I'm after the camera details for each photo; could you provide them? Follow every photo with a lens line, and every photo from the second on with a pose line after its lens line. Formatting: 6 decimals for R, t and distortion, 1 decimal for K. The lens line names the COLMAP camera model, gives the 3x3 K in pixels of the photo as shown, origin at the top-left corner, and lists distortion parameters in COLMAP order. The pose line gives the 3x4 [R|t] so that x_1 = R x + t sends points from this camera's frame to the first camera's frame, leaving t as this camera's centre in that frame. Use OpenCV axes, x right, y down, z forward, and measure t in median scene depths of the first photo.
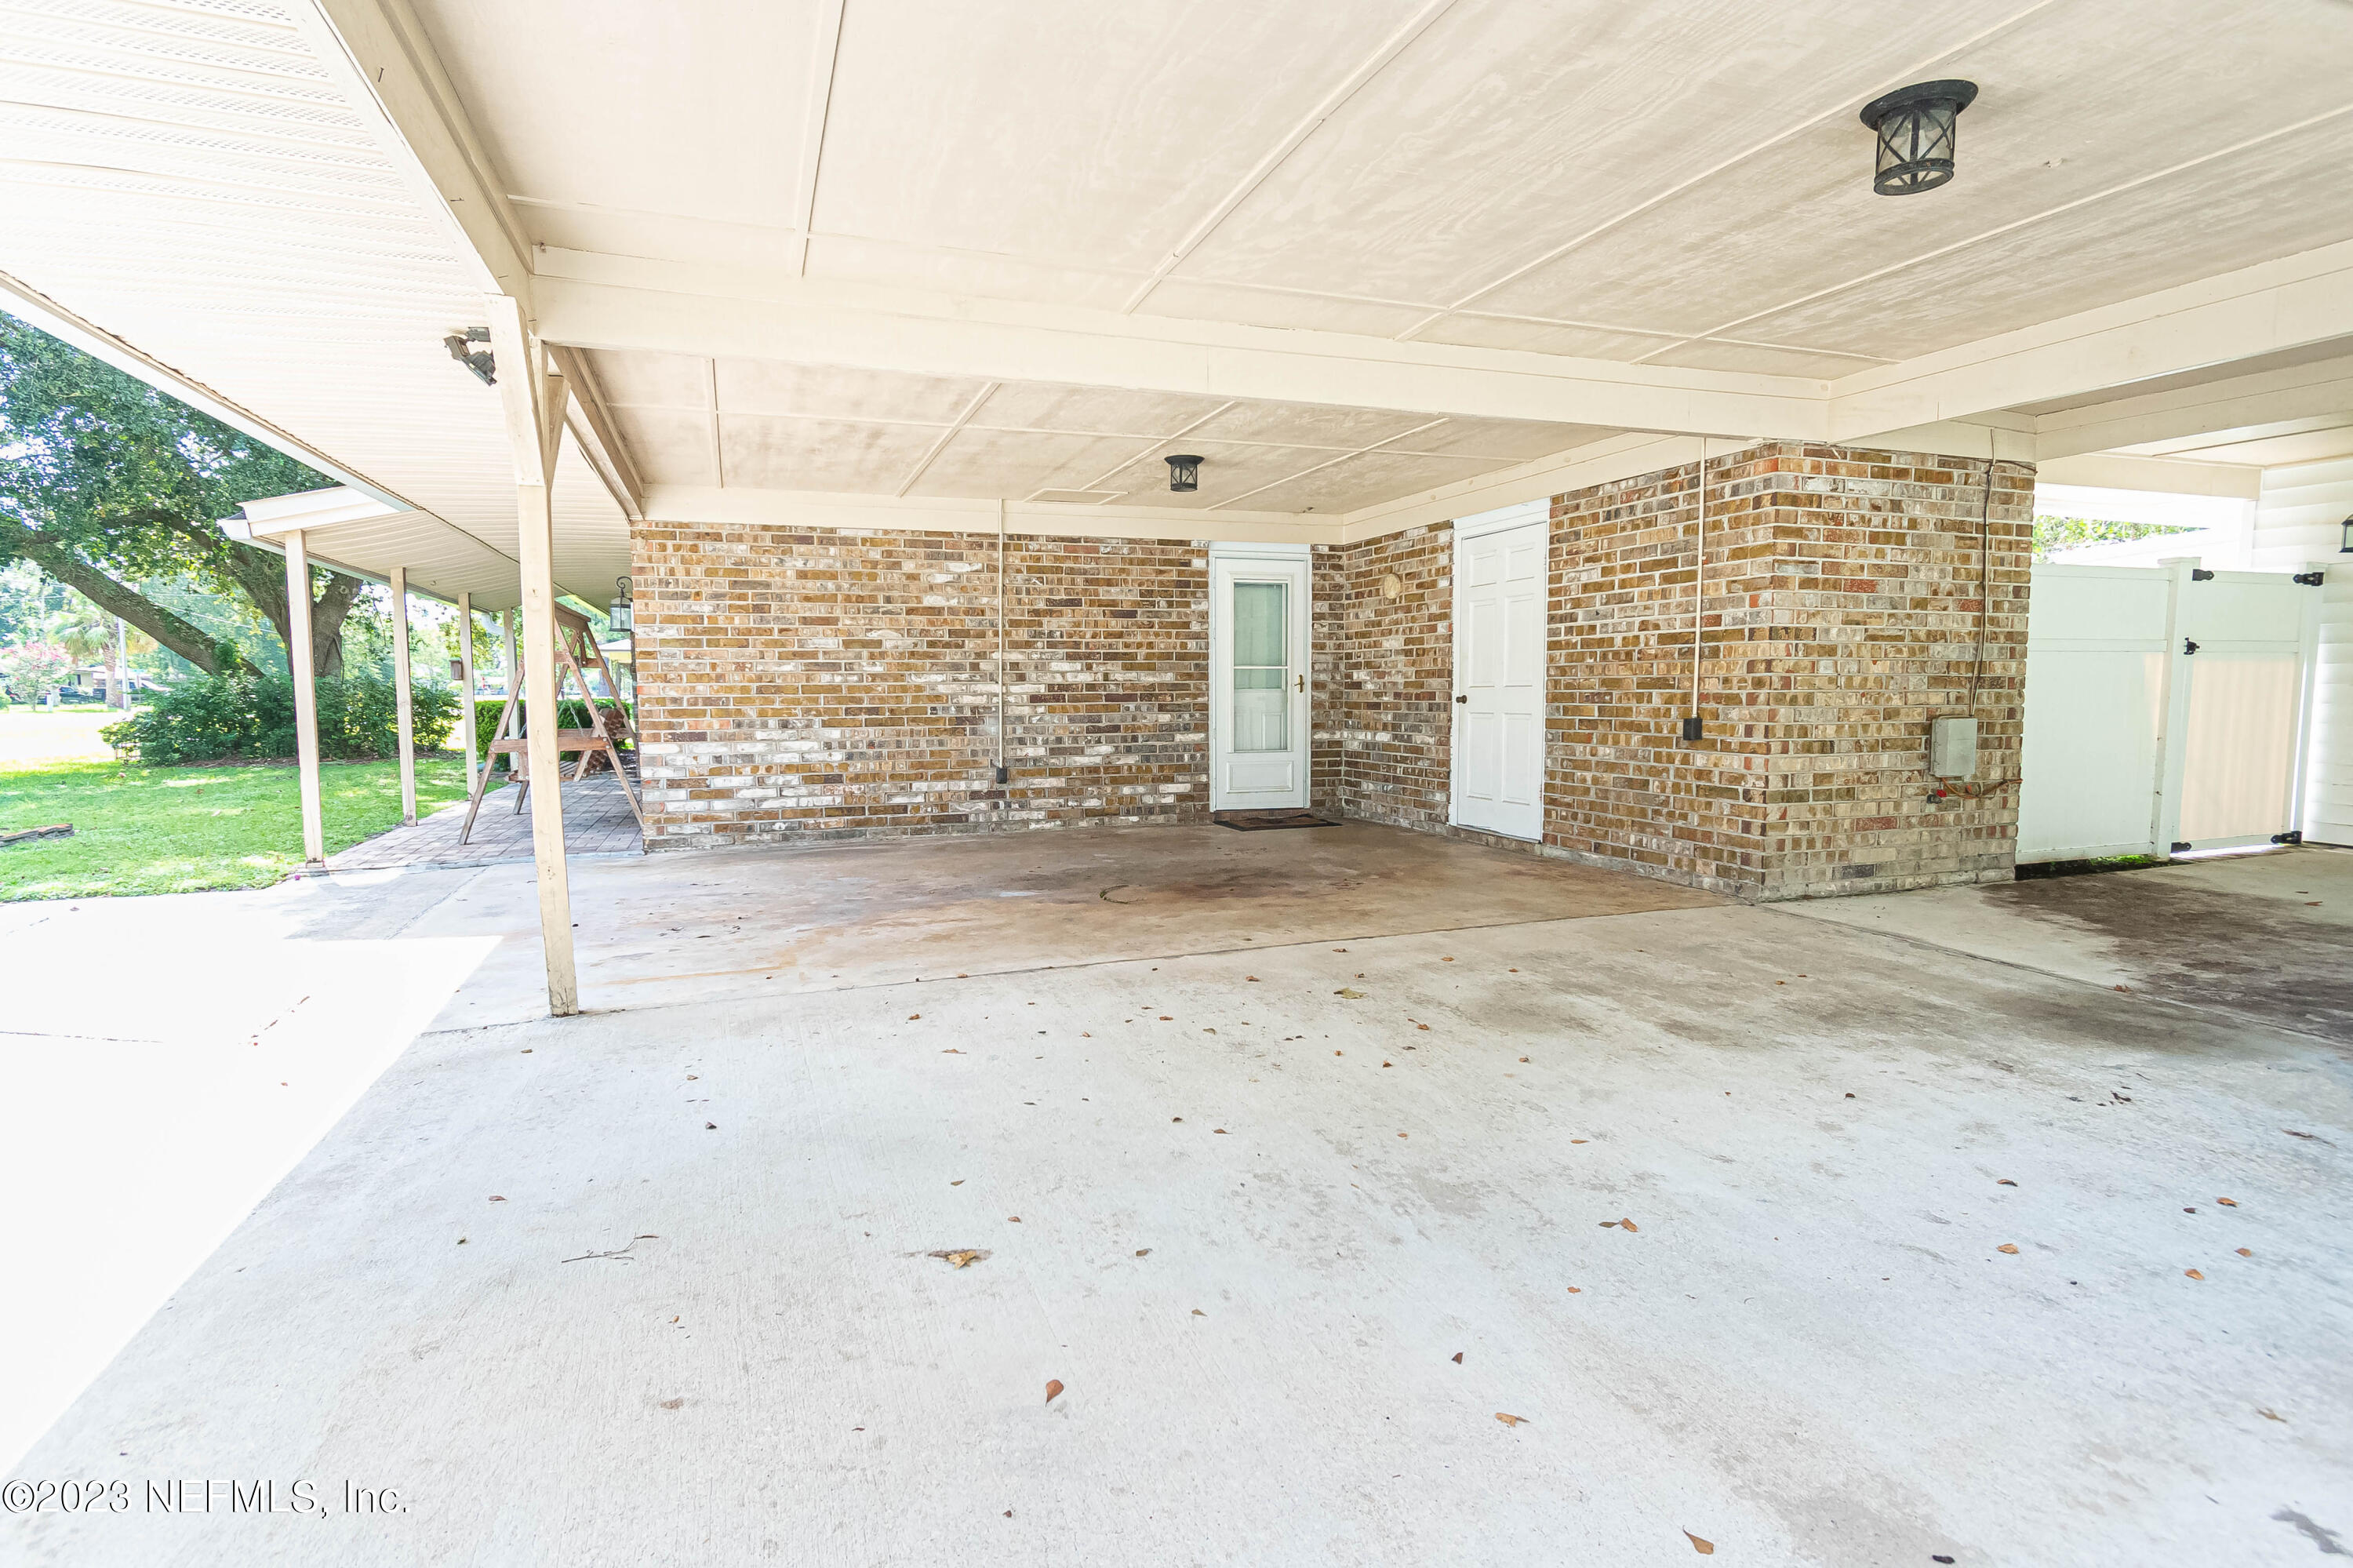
lens RADIAL K [[1157.6, 0, 1141.9], [0, 1157.6, 782.5], [0, 0, 1]] dist [0.006105, -0.004055]
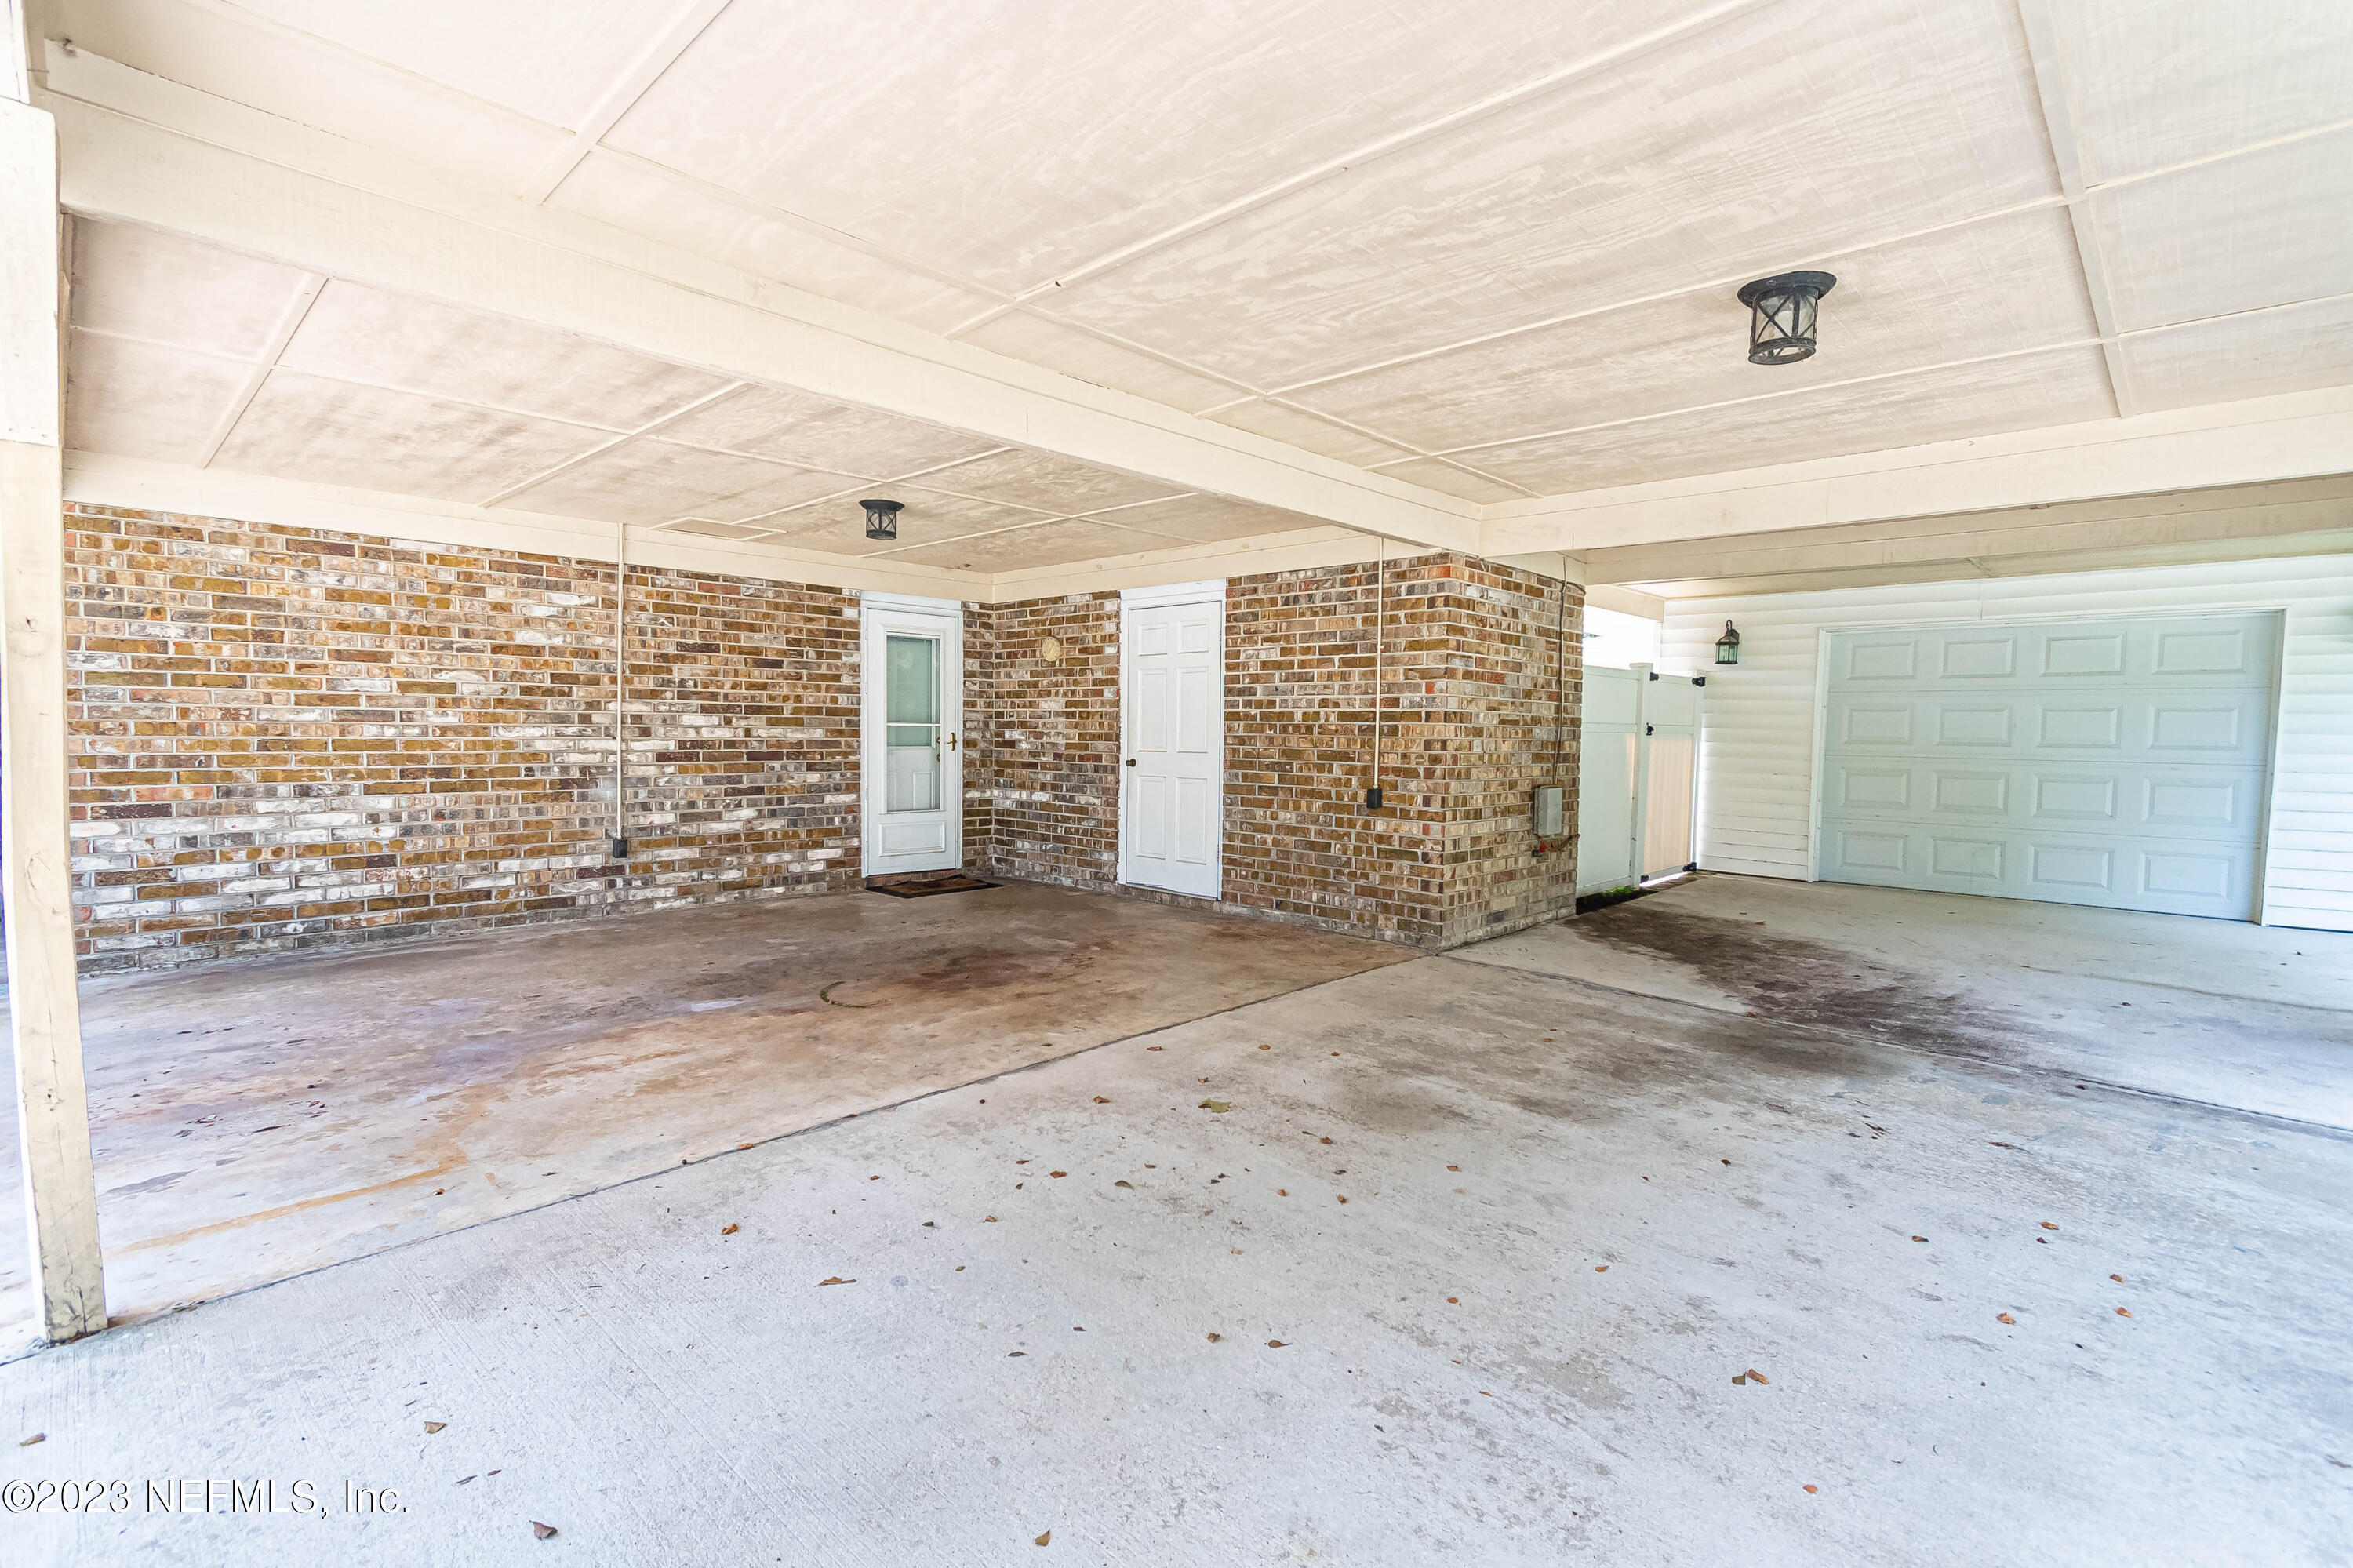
lens RADIAL K [[1074.4, 0, 1184.5], [0, 1074.4, 781.4], [0, 0, 1]] dist [0.007333, -0.003377]
pose [[0.889279, -0.003371, 0.457352, -0.121977], [0.017271, 0.999507, -0.026213, -0.028812], [-0.457039, 0.031210, 0.888899, 0.120596]]
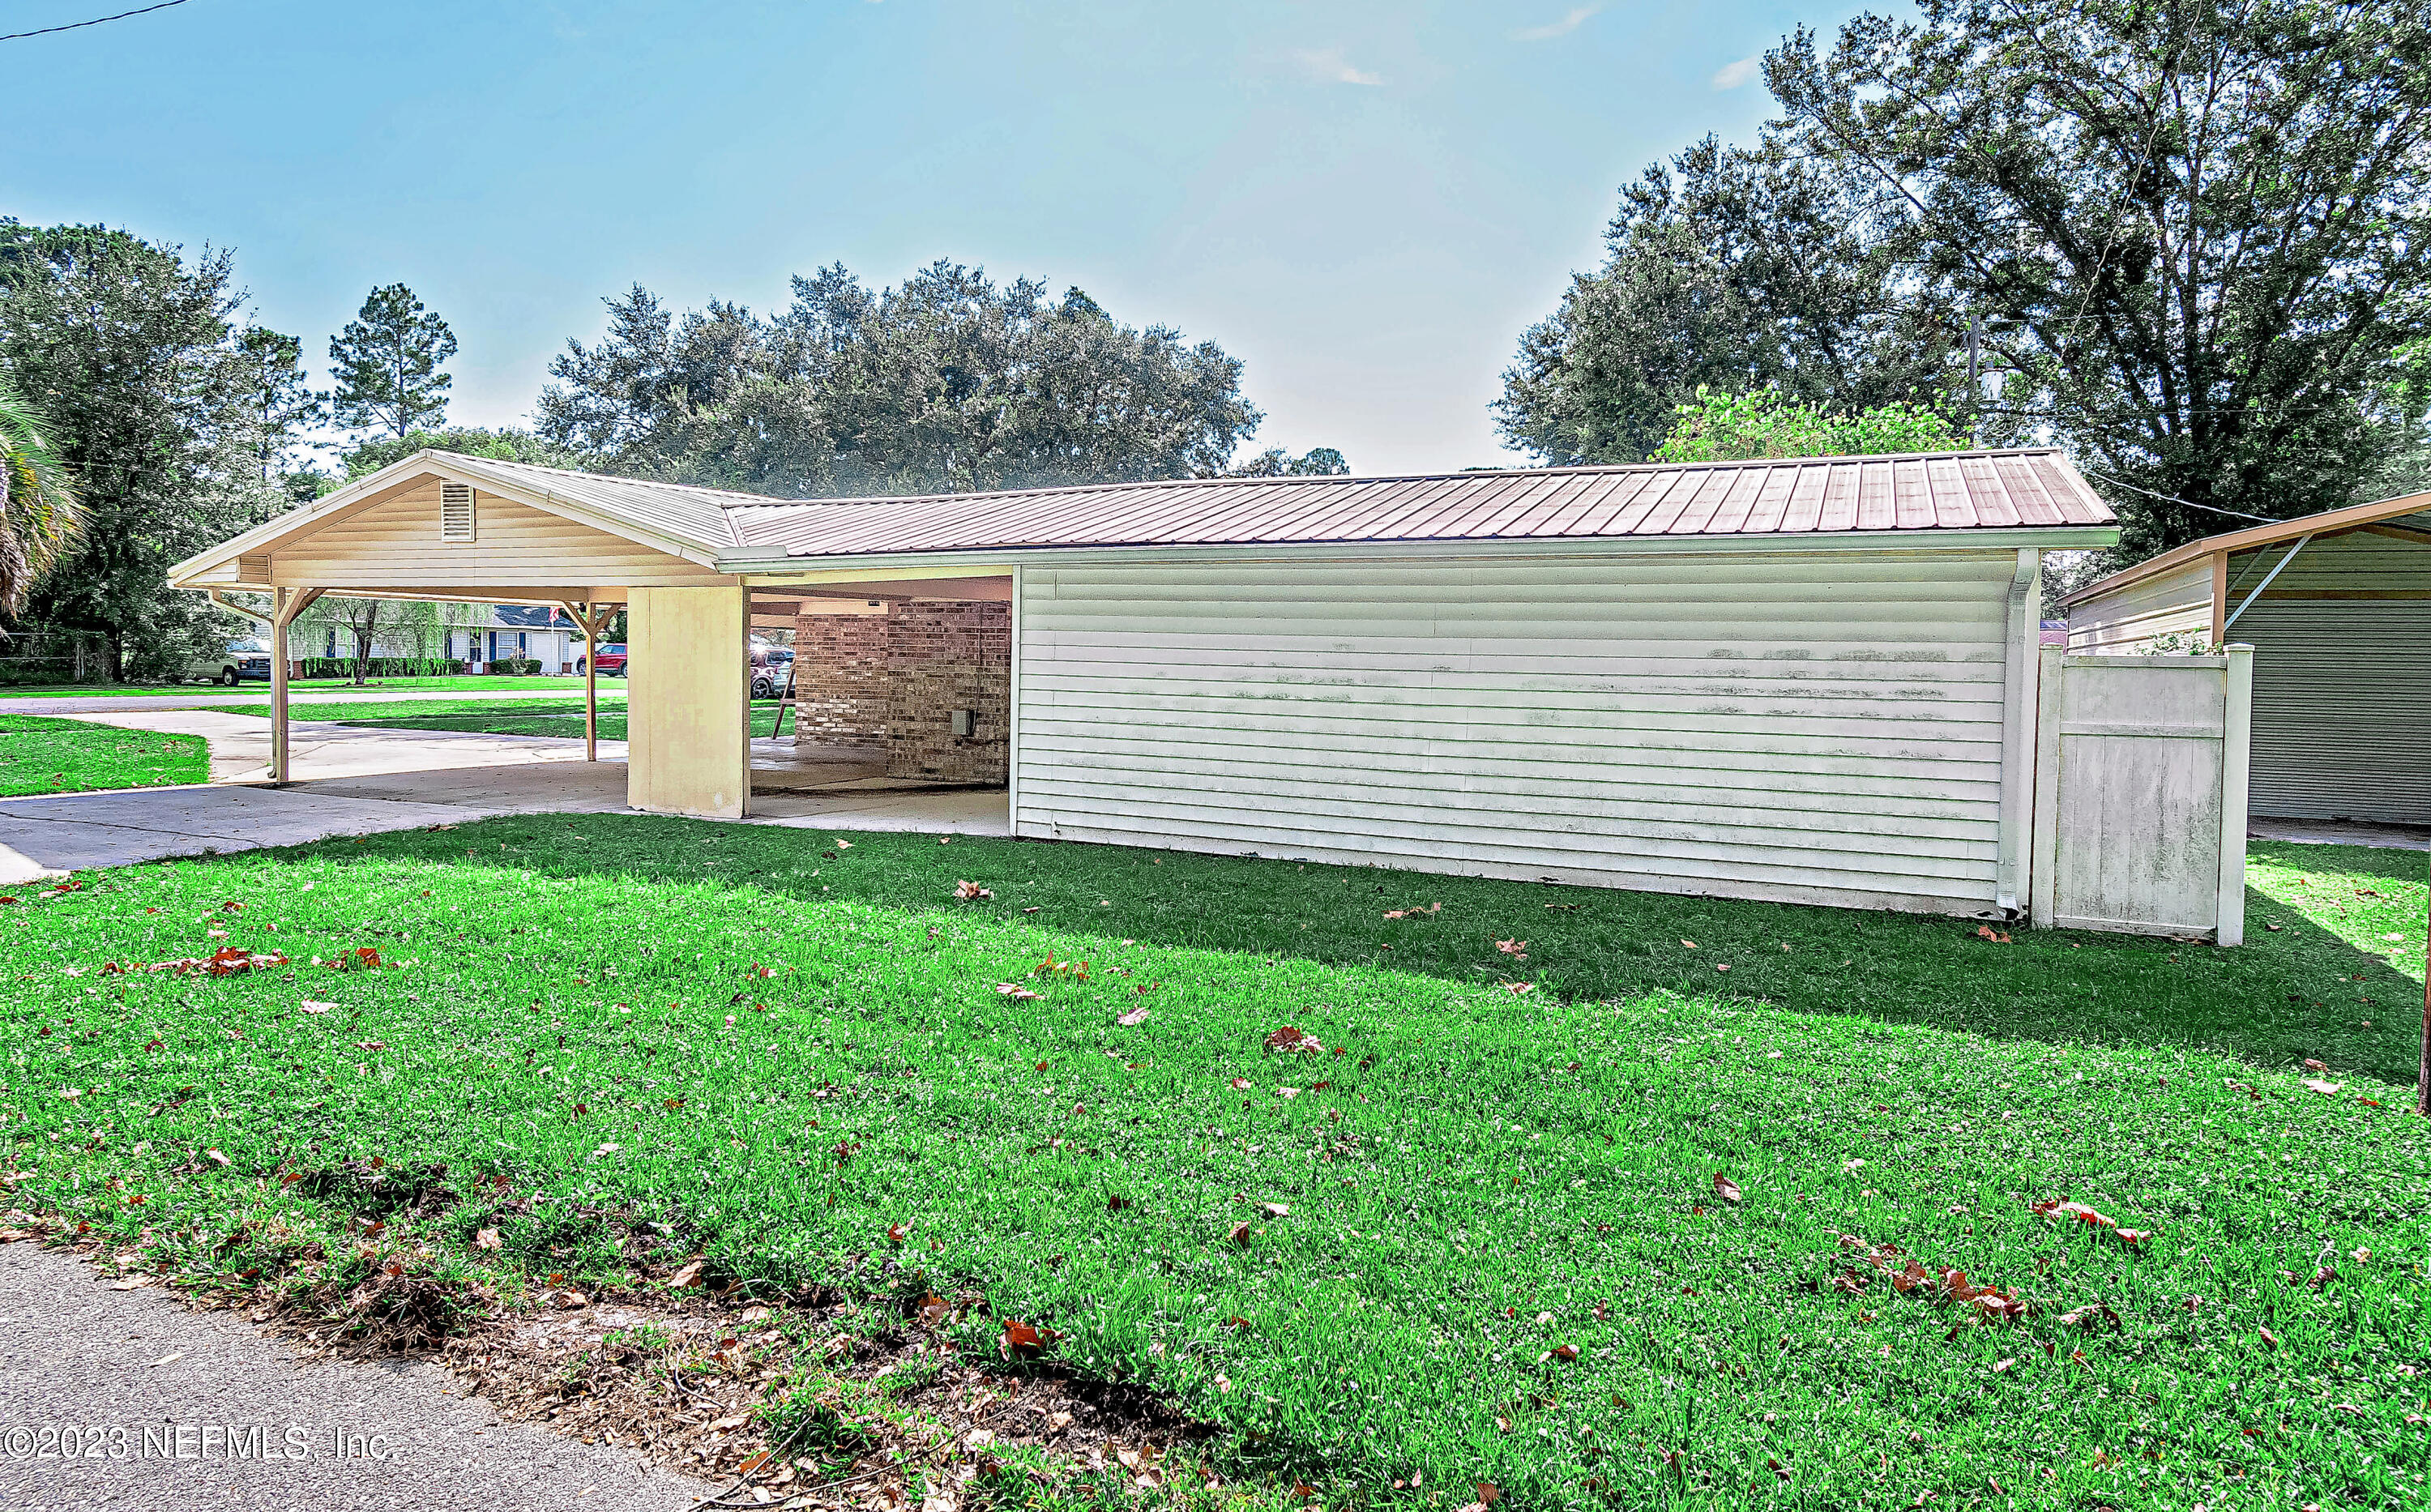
lens RADIAL K [[1417.7, 0, 1224.0], [0, 1417.7, 740.6], [0, 0, 1]] dist [-0.002048, -0.000100]
pose [[0.705244, 0.059057, -0.706501, 2.335746], [-0.078415, 0.996908, 0.005057, -0.037404], [0.704615, 0.051834, 0.707694, -0.505795]]
